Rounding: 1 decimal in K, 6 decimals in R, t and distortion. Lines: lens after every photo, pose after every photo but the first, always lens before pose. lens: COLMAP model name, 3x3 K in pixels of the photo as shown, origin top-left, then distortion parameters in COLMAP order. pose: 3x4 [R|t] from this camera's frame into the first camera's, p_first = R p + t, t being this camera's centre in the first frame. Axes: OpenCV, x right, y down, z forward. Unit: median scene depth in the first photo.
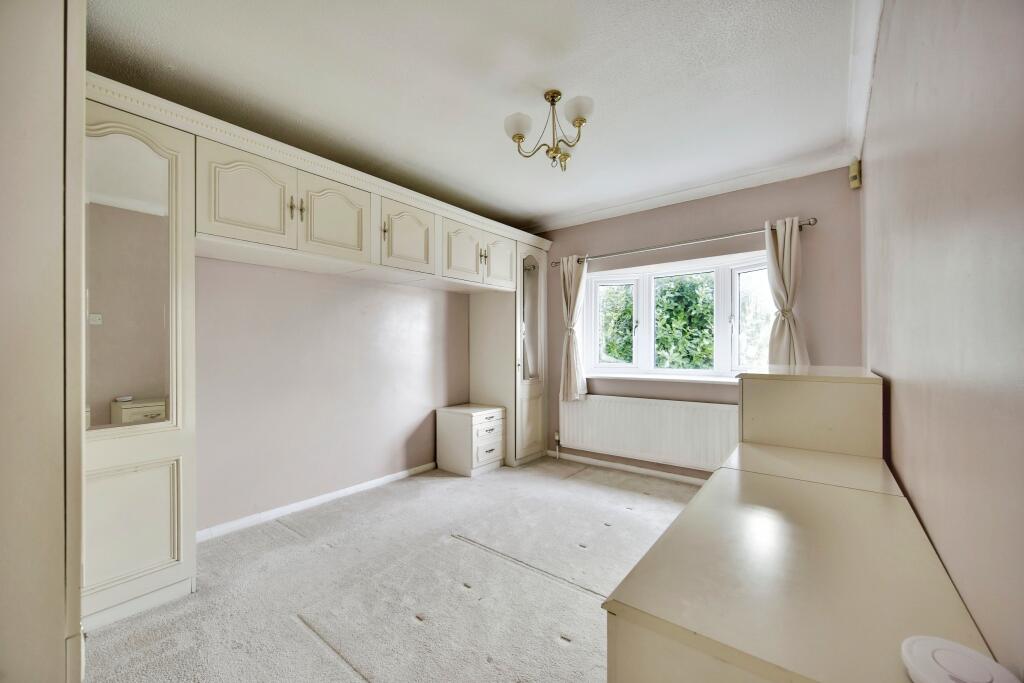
lens RADIAL K [[388.9, 0, 512.0], [0, 388.9, 341.5], [0, 0, 1]] dist [0.000007, -0.000082]
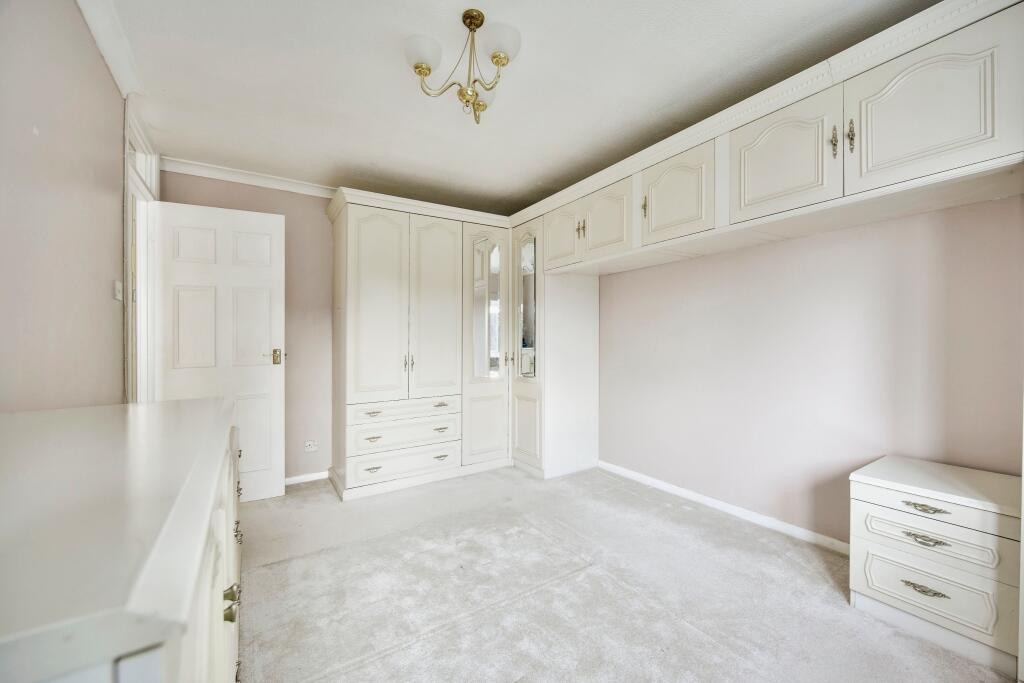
lens RADIAL K [[391.5, 0, 505.4], [0, 391.5, 338.1], [0, 0, 1]] dist [-0.001874, -0.000561]
pose [[-0.310957, -0.003289, -0.950418, 0.444310], [0.012665, 0.999891, -0.007604, 0.016055], [0.950339, -0.014402, -0.310882, 0.682734]]
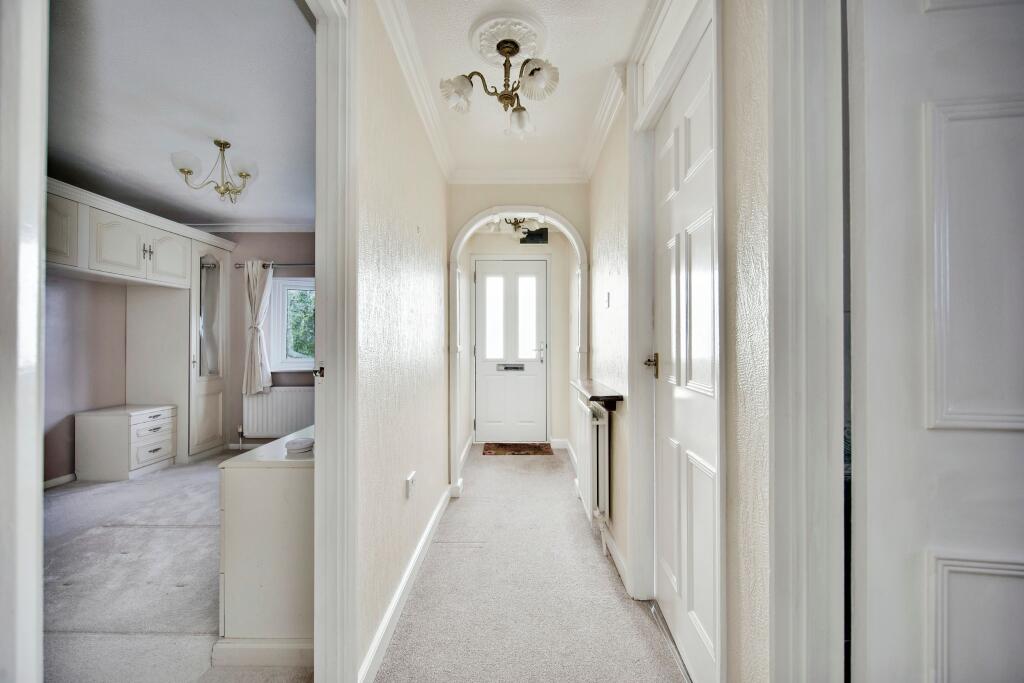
lens RADIAL K [[391.5, 0, 505.4], [0, 391.5, 338.1], [0, 0, 1]] dist [-0.001874, -0.000561]
pose [[0.786049, 0.007514, 0.618118, 0.026019], [-0.007229, 0.999969, -0.002963, -0.004321], [-0.618121, -0.002139, 0.786080, -0.302954]]
